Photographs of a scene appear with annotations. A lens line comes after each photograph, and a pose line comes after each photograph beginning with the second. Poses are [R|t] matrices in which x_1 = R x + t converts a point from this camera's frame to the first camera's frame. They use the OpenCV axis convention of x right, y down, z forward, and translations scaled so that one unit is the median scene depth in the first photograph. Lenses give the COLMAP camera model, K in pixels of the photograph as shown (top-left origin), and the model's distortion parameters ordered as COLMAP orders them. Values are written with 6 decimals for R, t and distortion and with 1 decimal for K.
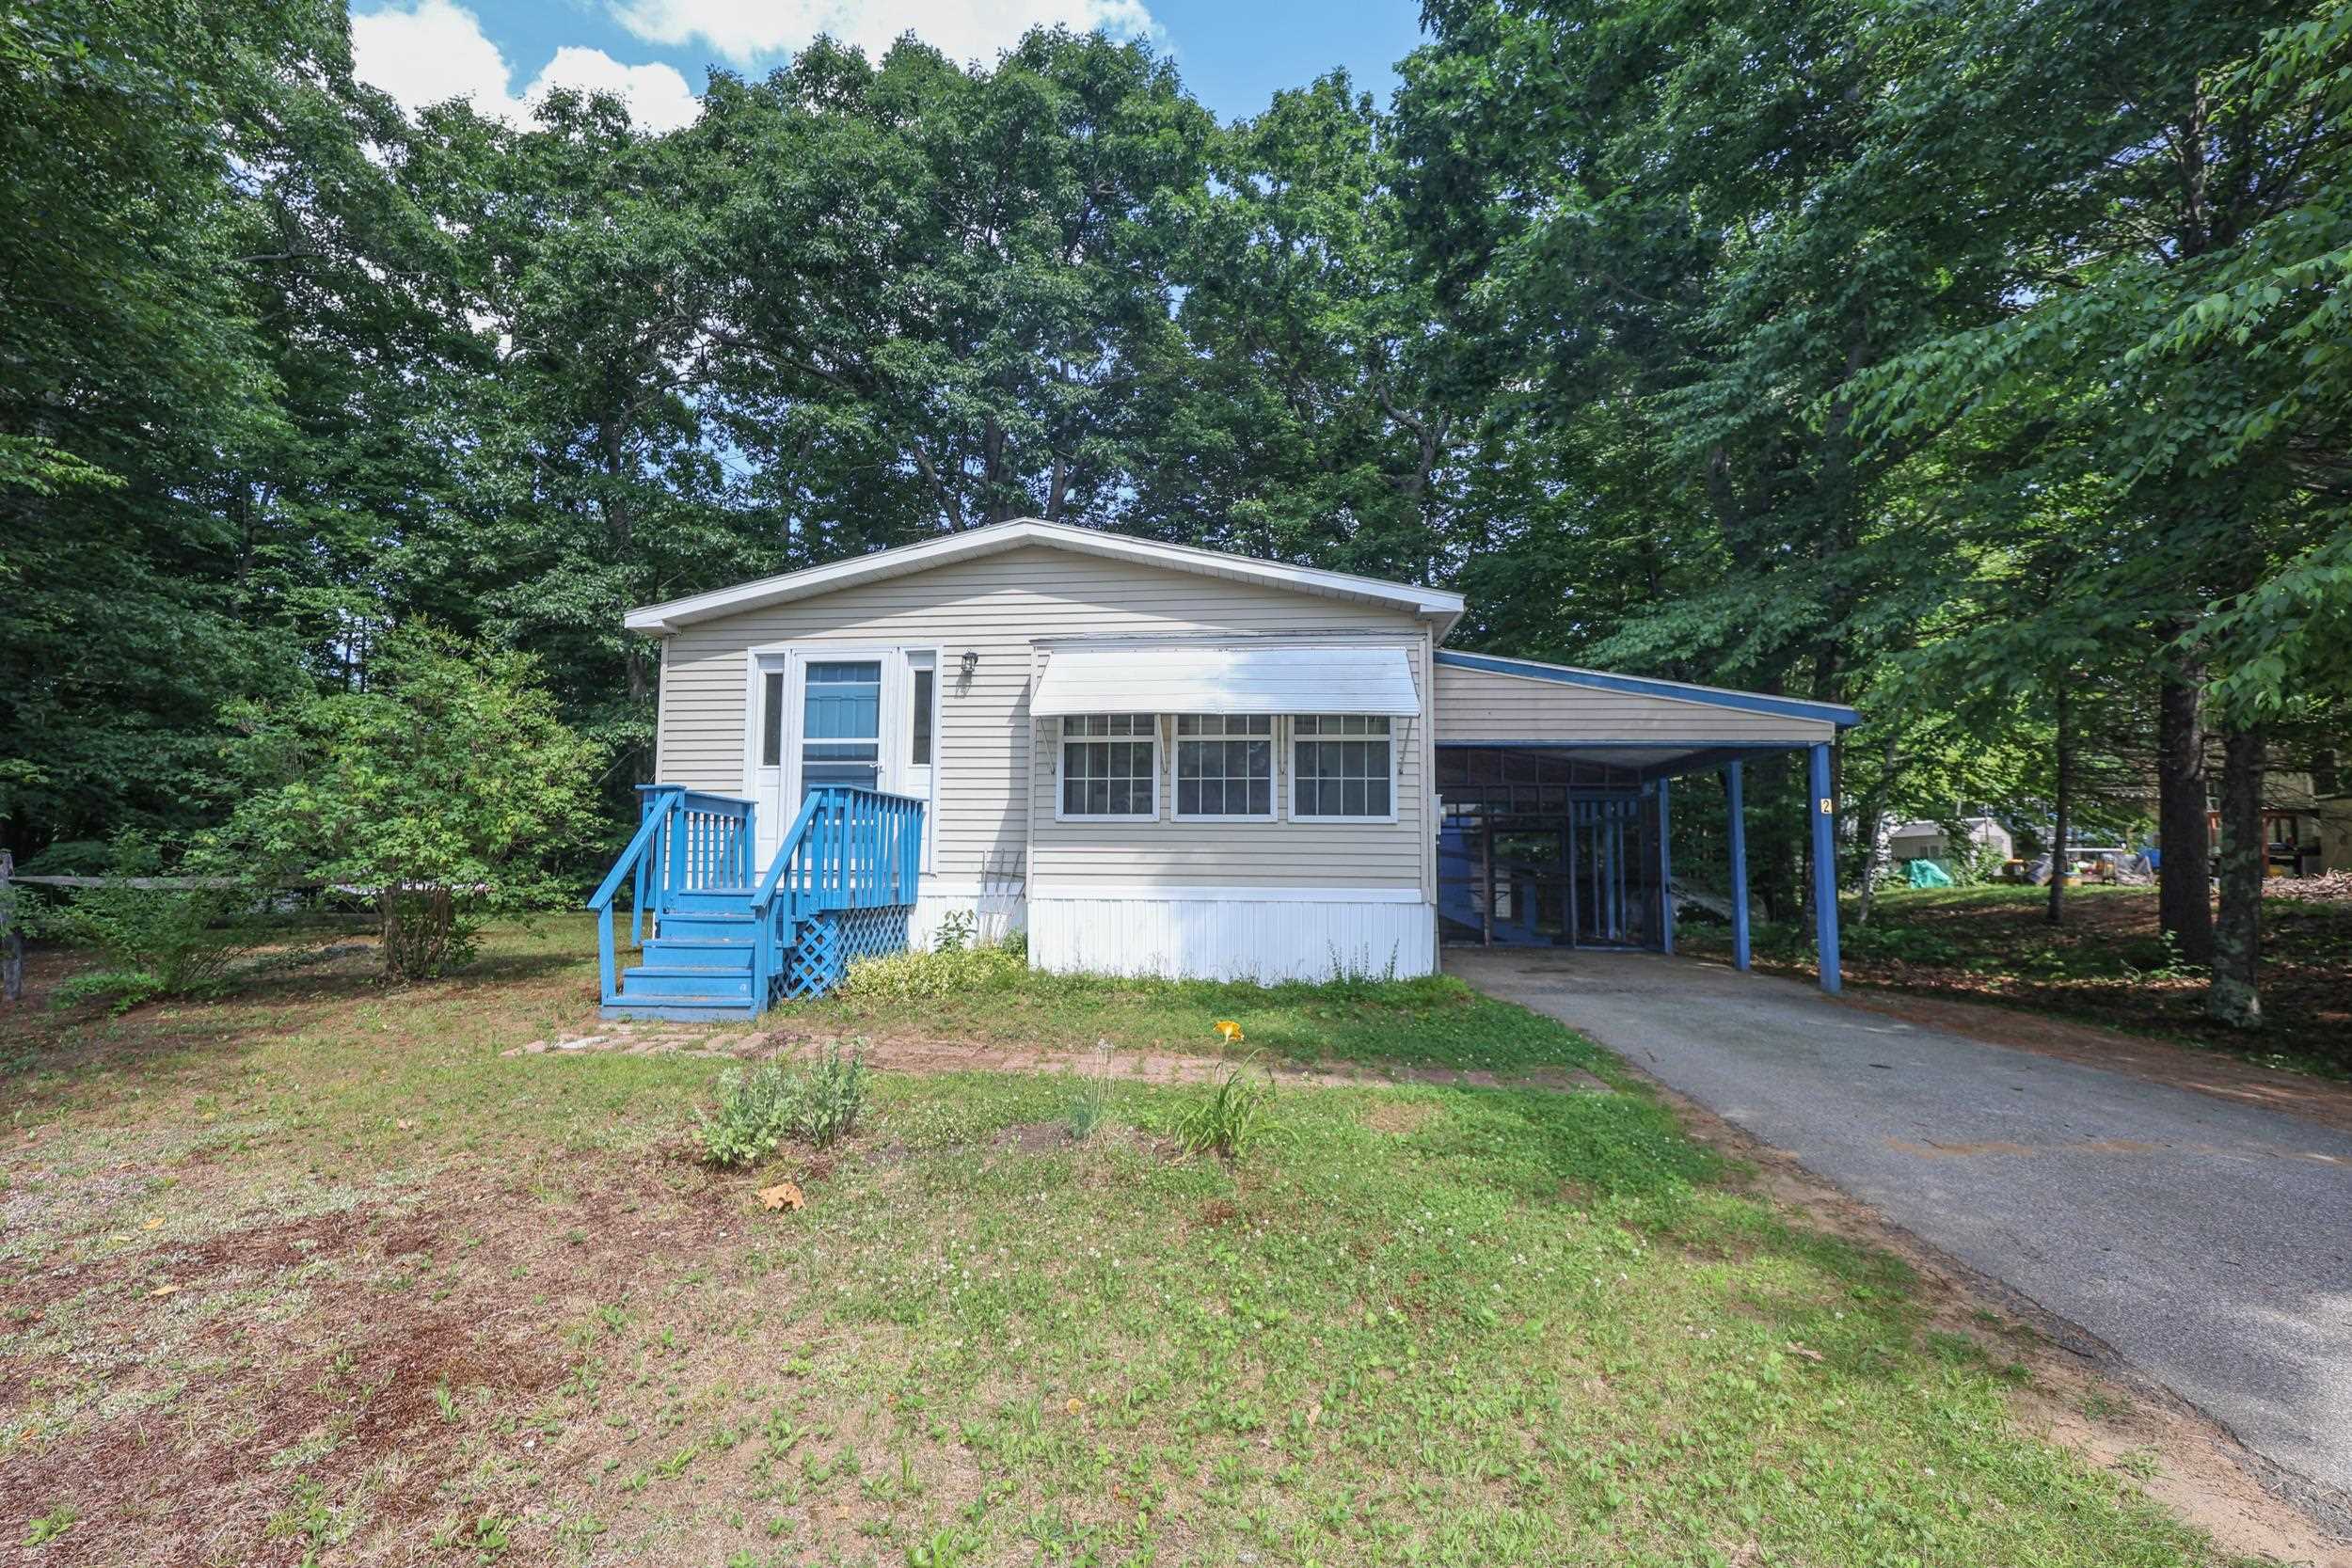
lens RADIAL K [[974.4, 0, 1182.5], [0, 974.4, 773.9], [0, 0, 1]] dist [0.006763, -0.000502]
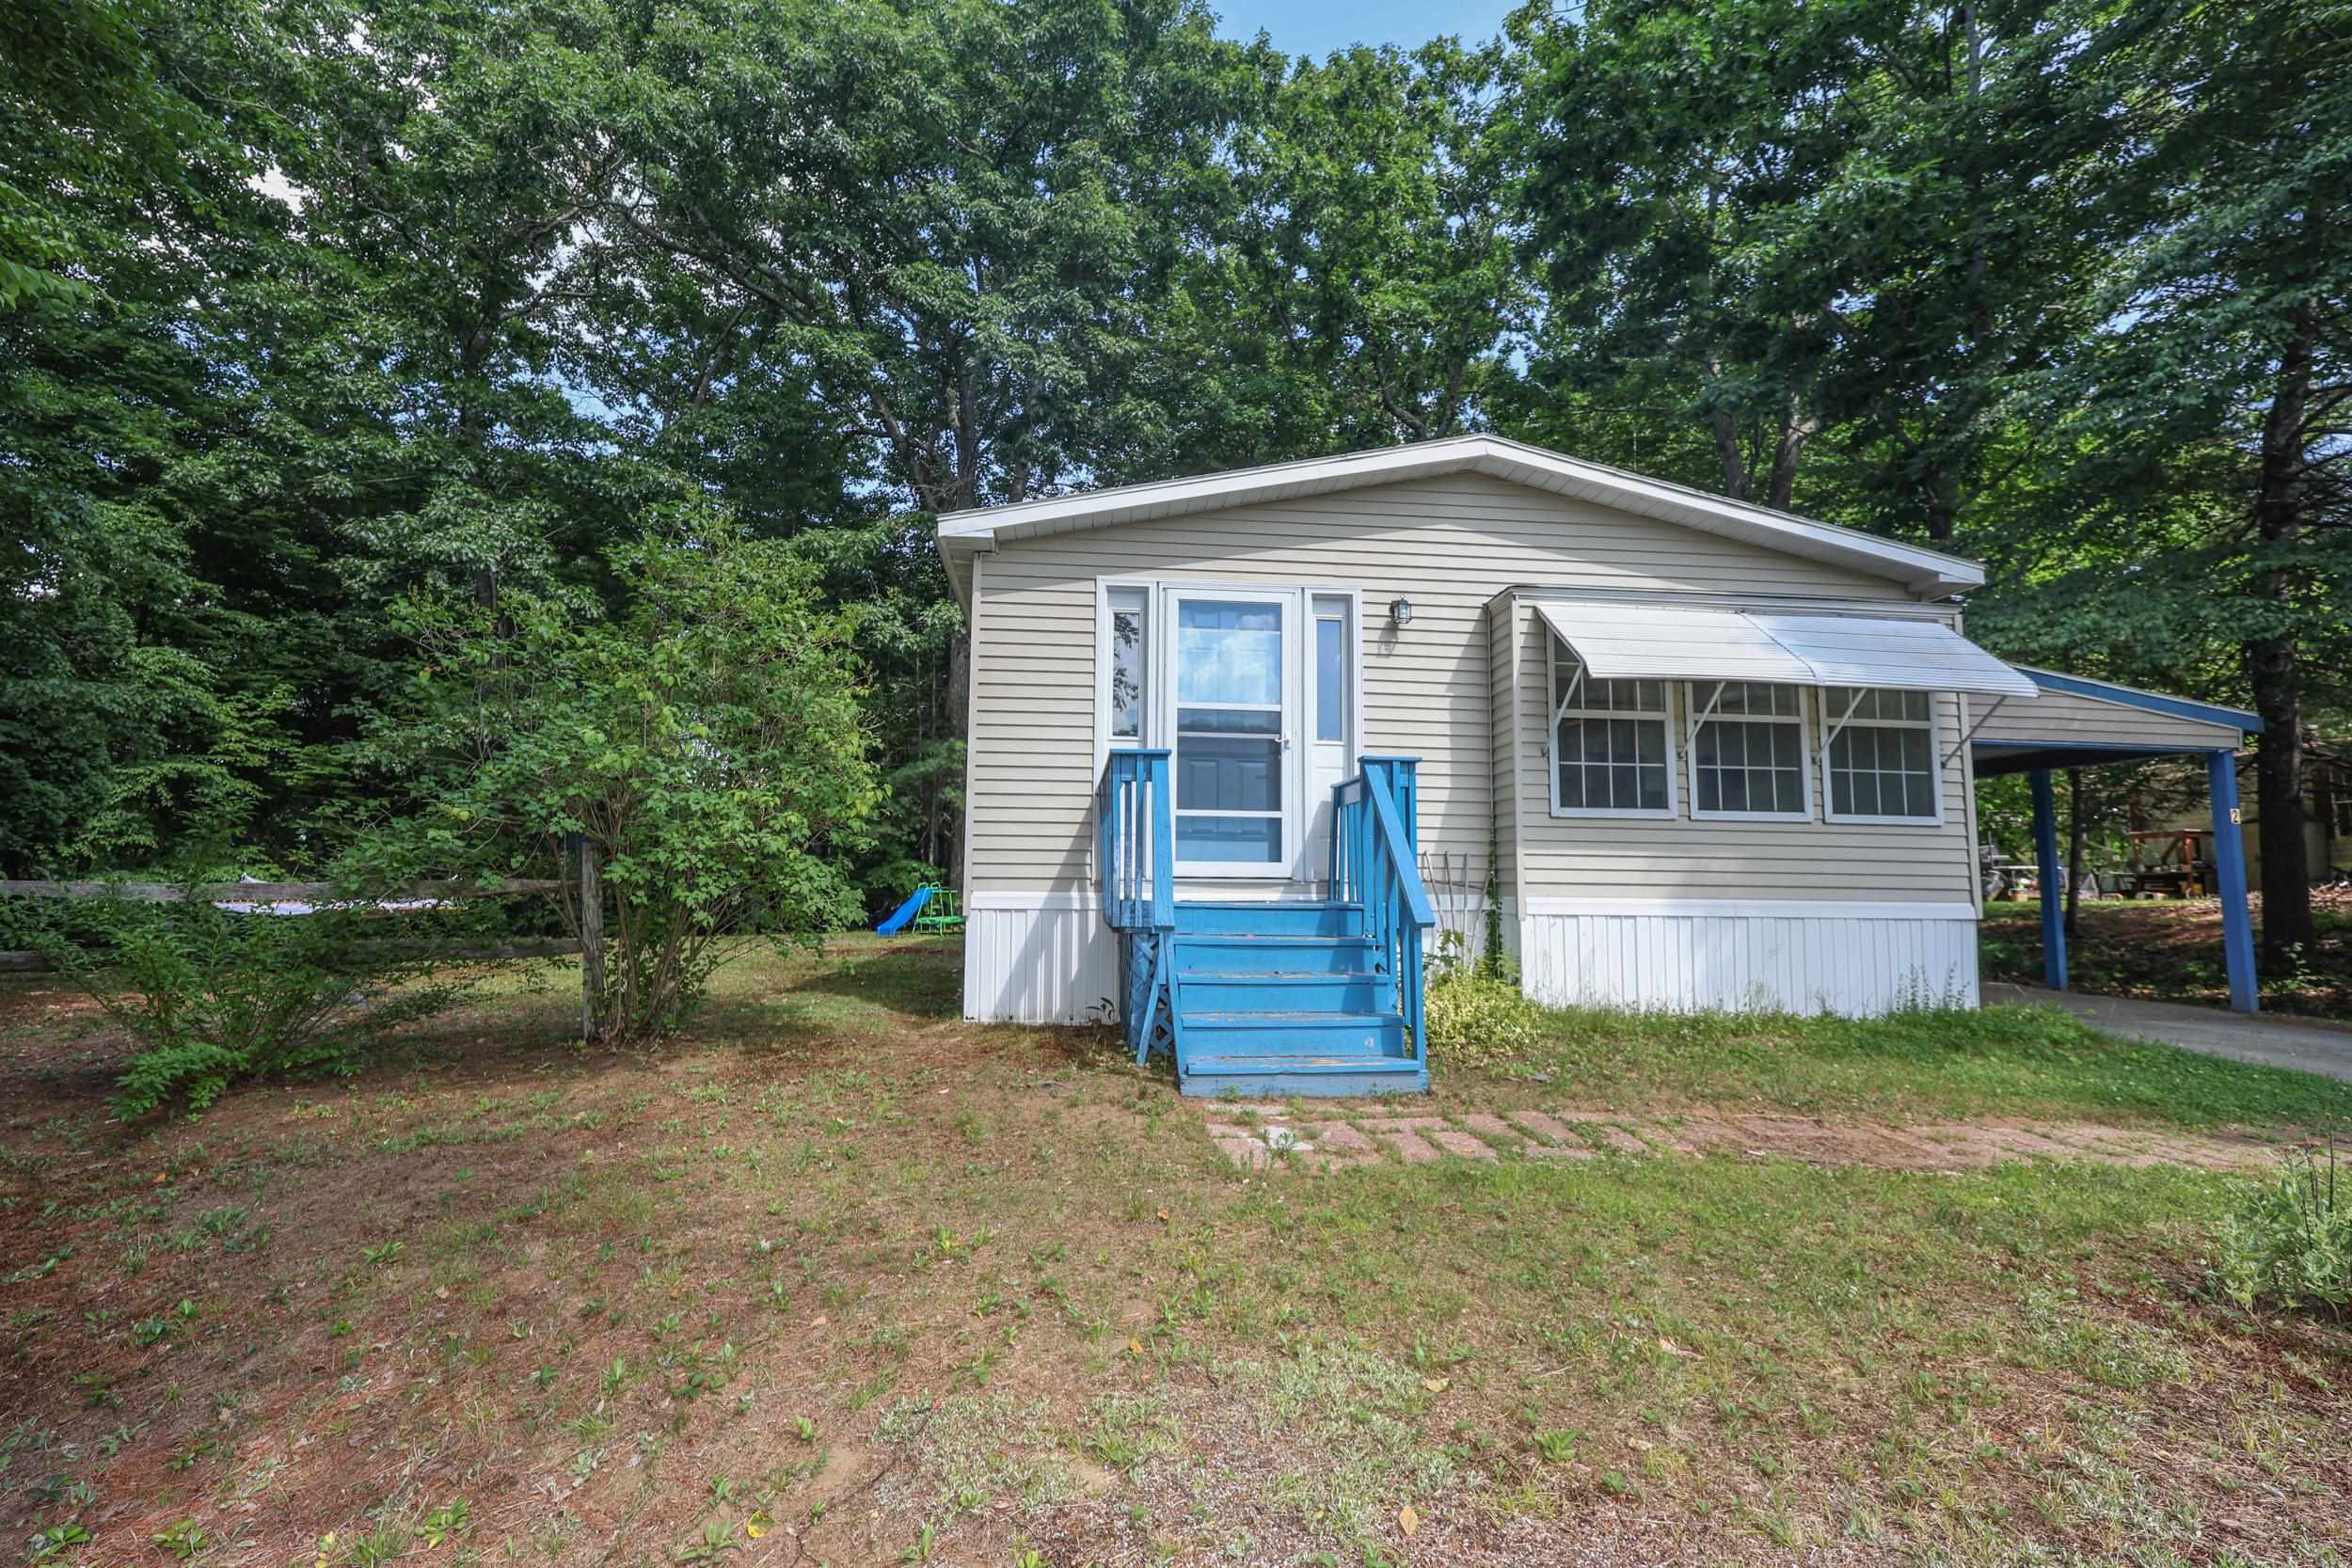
lens RADIAL K [[974.4, 0, 1172.2], [0, 974.4, 794.9], [0, 0, 1]] dist [0.006763, -0.000502]
pose [[0.981062, 0.023408, 0.192273, -0.540144], [-0.025046, 0.999668, 0.006089, 0.031720], [-0.192066, -0.010789, 0.981323, 0.263770]]
